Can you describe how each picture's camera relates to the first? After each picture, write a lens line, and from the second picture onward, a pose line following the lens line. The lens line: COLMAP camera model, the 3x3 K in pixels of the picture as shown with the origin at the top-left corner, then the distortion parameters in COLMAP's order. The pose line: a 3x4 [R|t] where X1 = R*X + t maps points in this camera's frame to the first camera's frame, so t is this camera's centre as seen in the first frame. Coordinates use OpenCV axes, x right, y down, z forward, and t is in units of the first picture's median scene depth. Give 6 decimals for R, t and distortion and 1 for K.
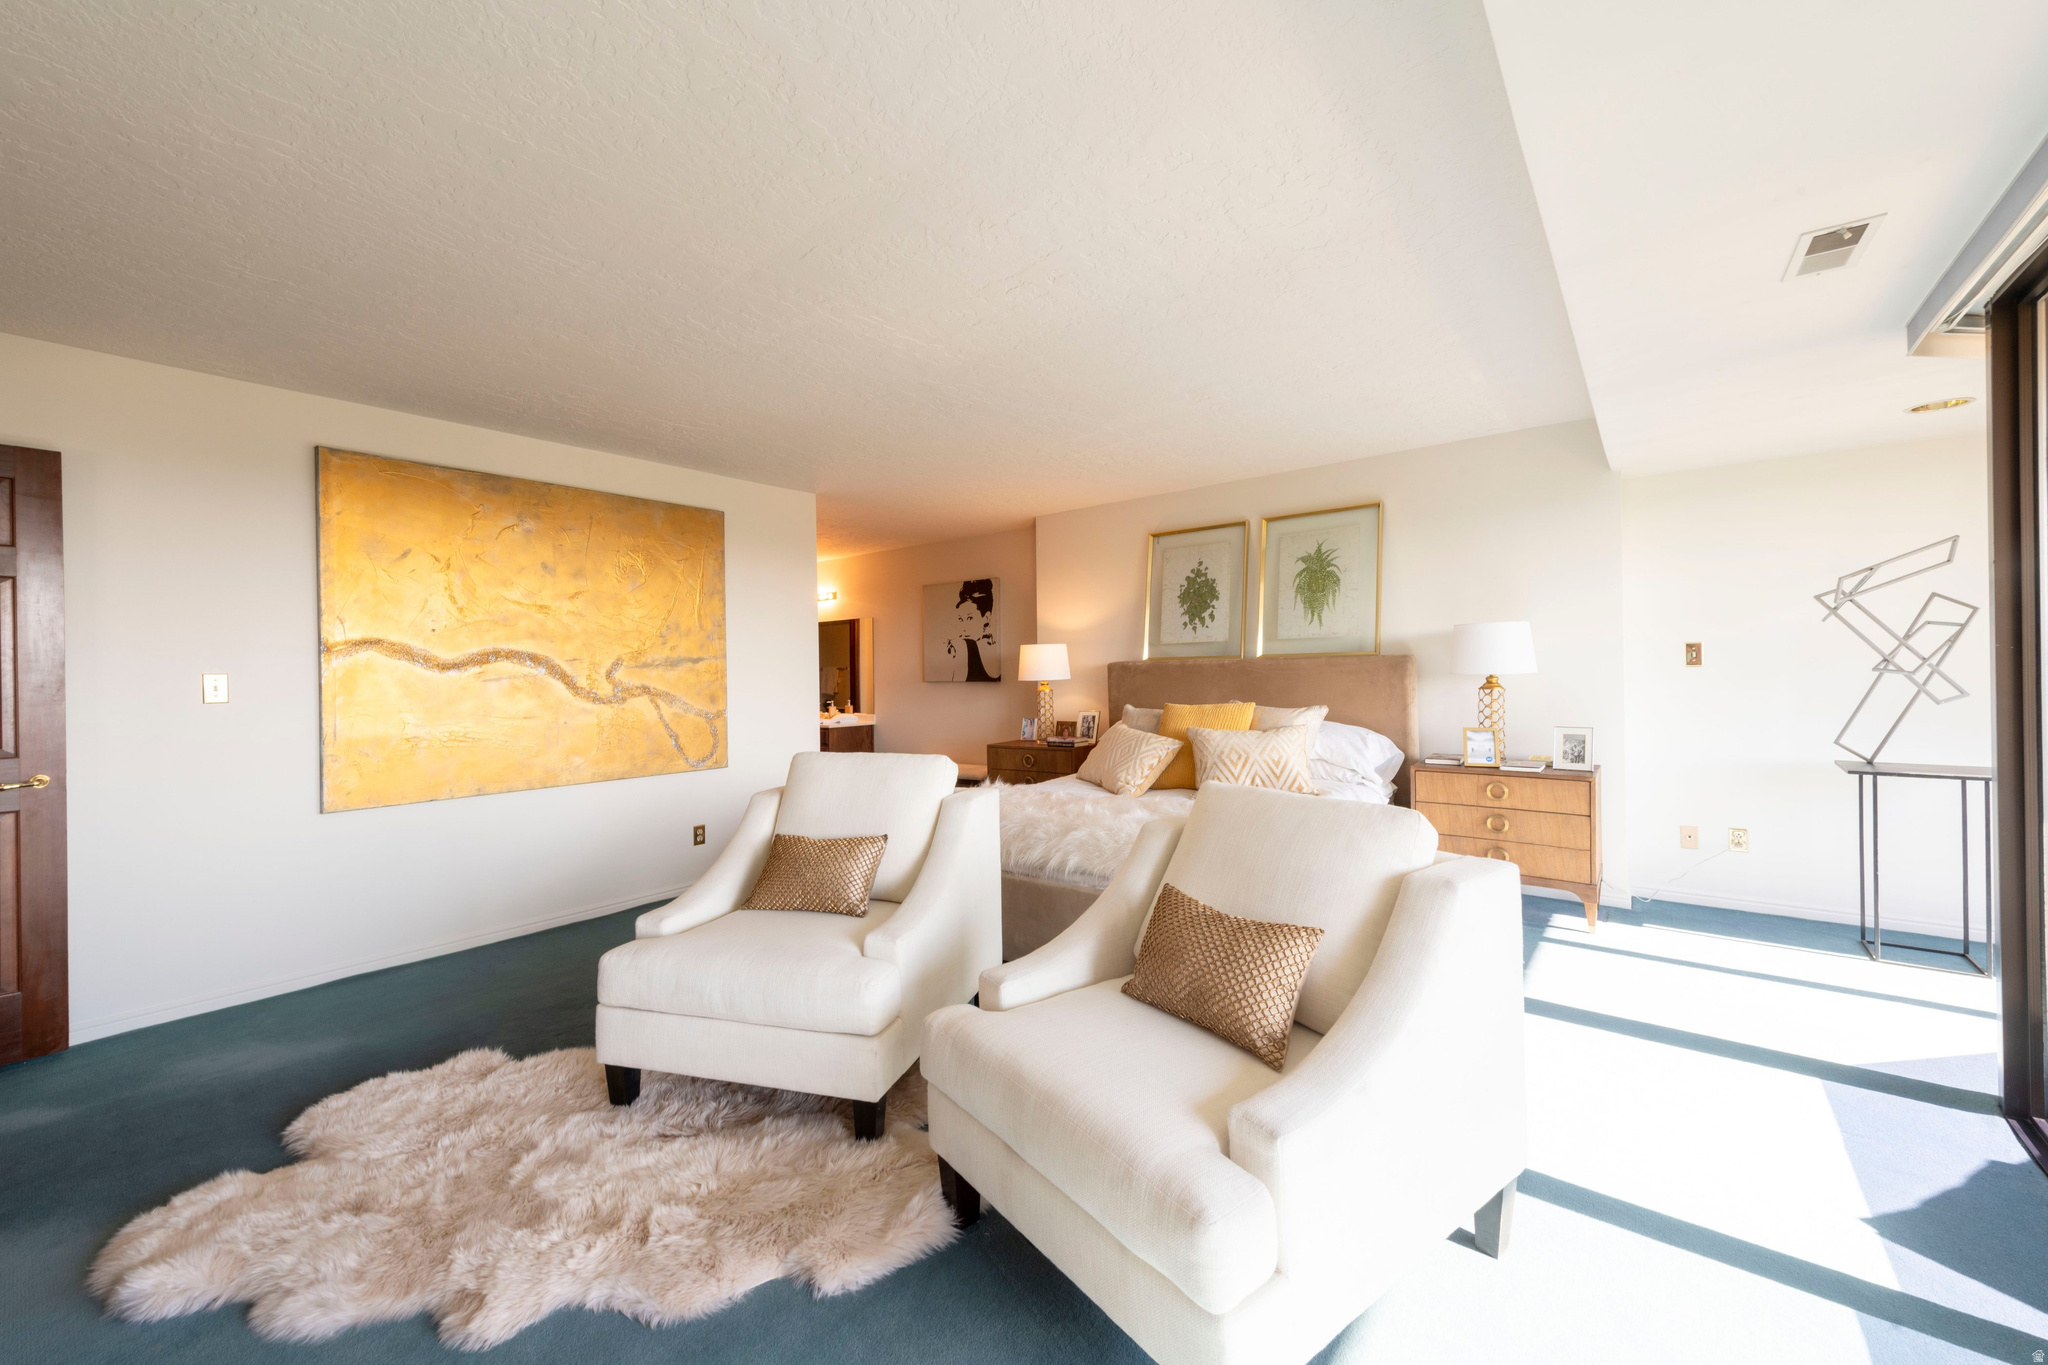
lens RADIAL K [[800.5, 0, 1015.8], [0, 800.5, 672.0], [0, 0, 1]] dist [0.013907, 0.000044]
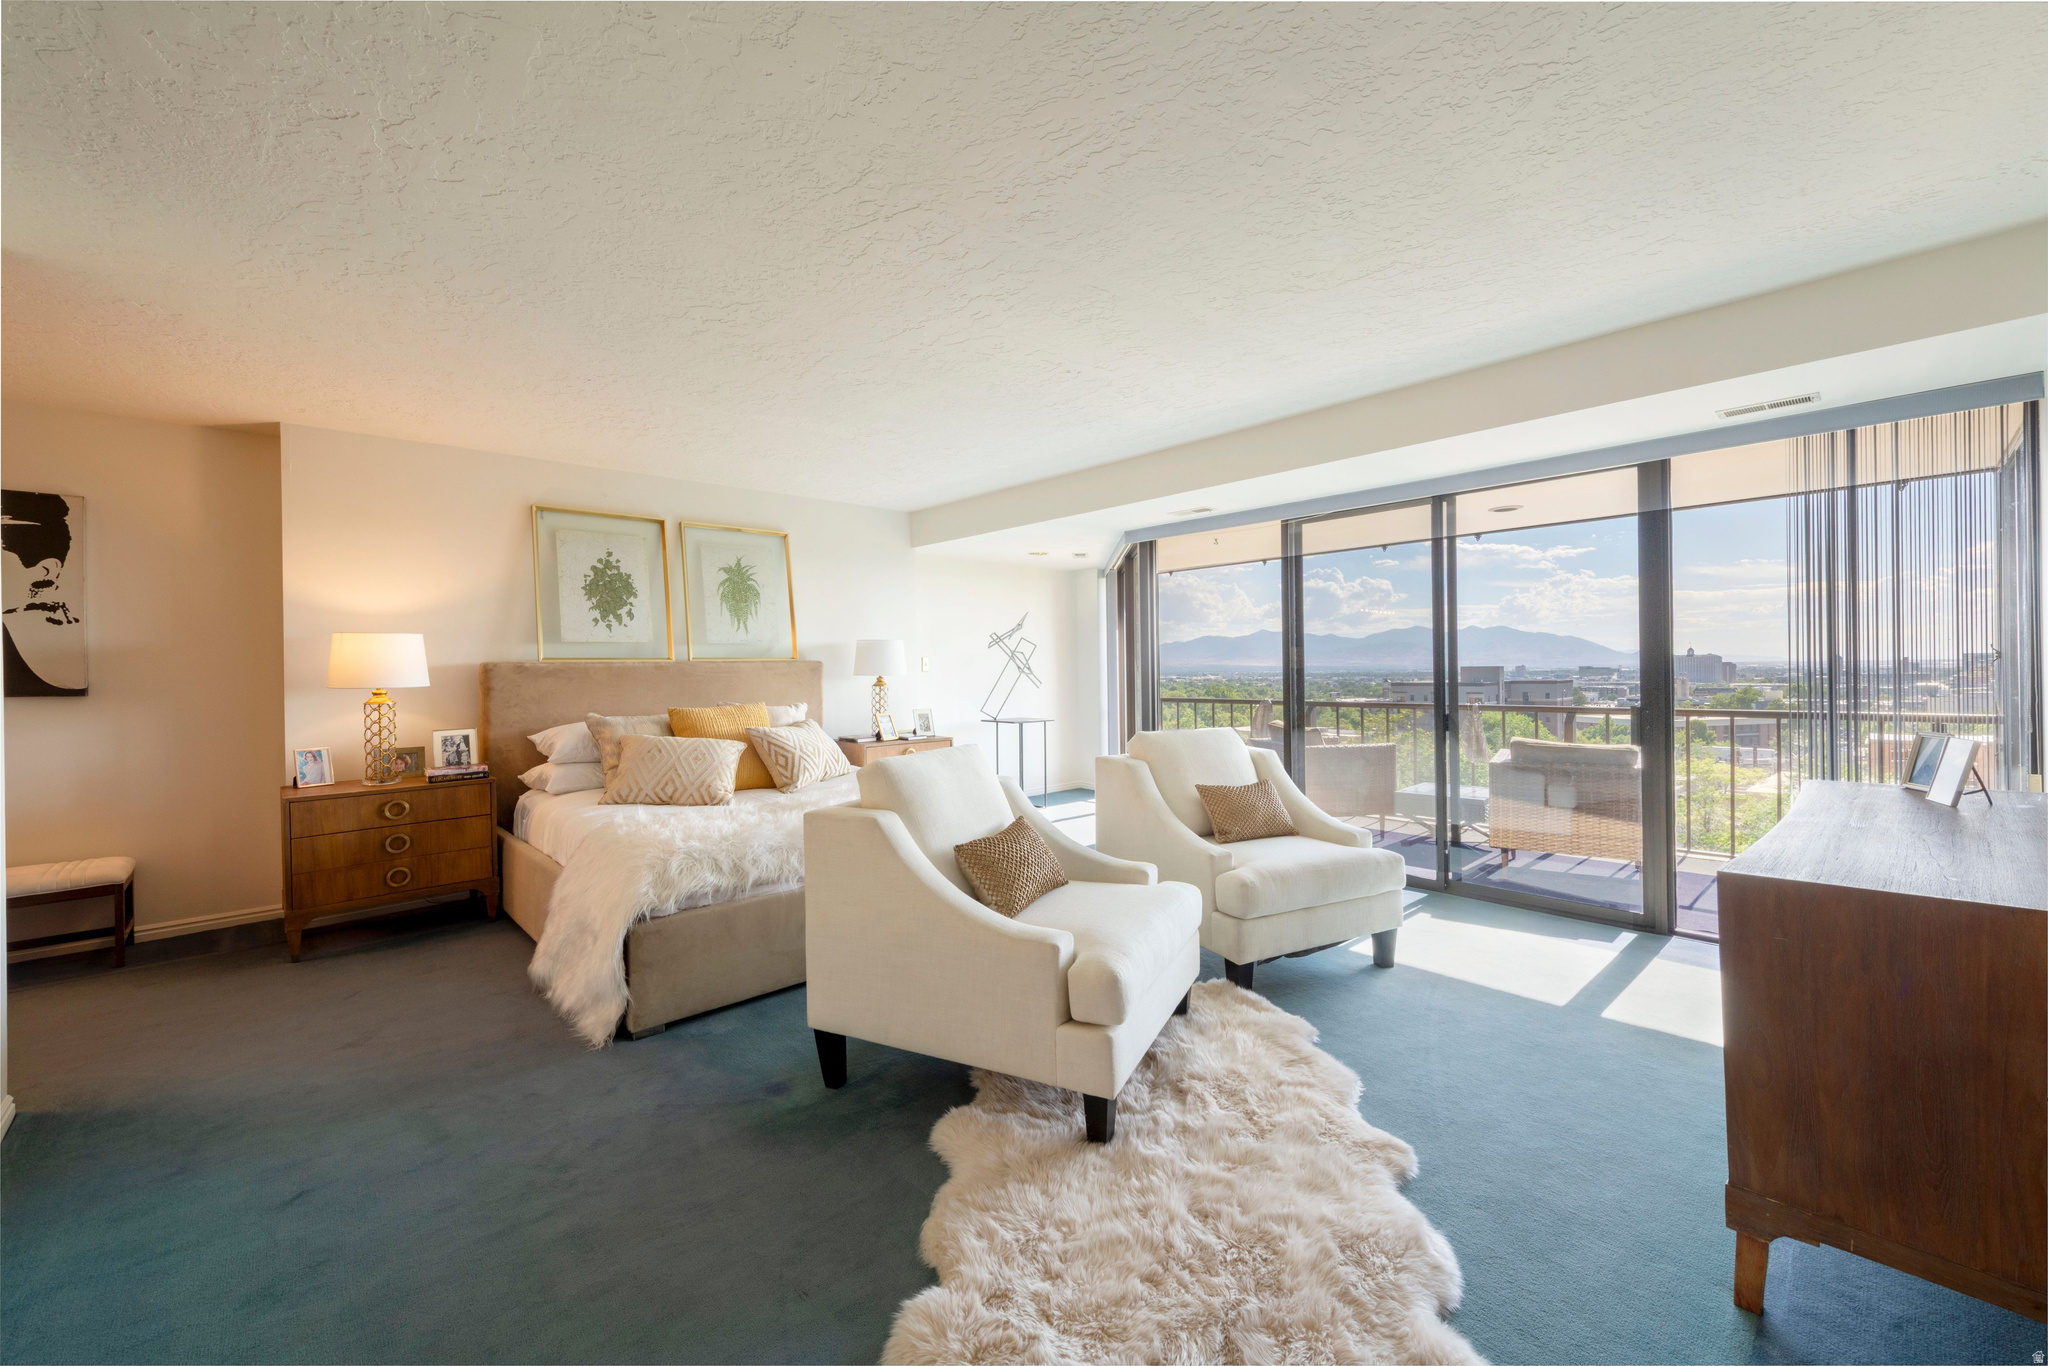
lens RADIAL K [[800.5, 0, 1015.8], [0, 800.5, 672.5], [0, 0, 1]] dist [0.013907, 0.000044]
pose [[0.142984, 0.008844, 0.989686, -0.591152], [0.011337, 0.999880, -0.010573, 0.011391], [-0.989660, 0.012732, 0.142866, 0.425054]]
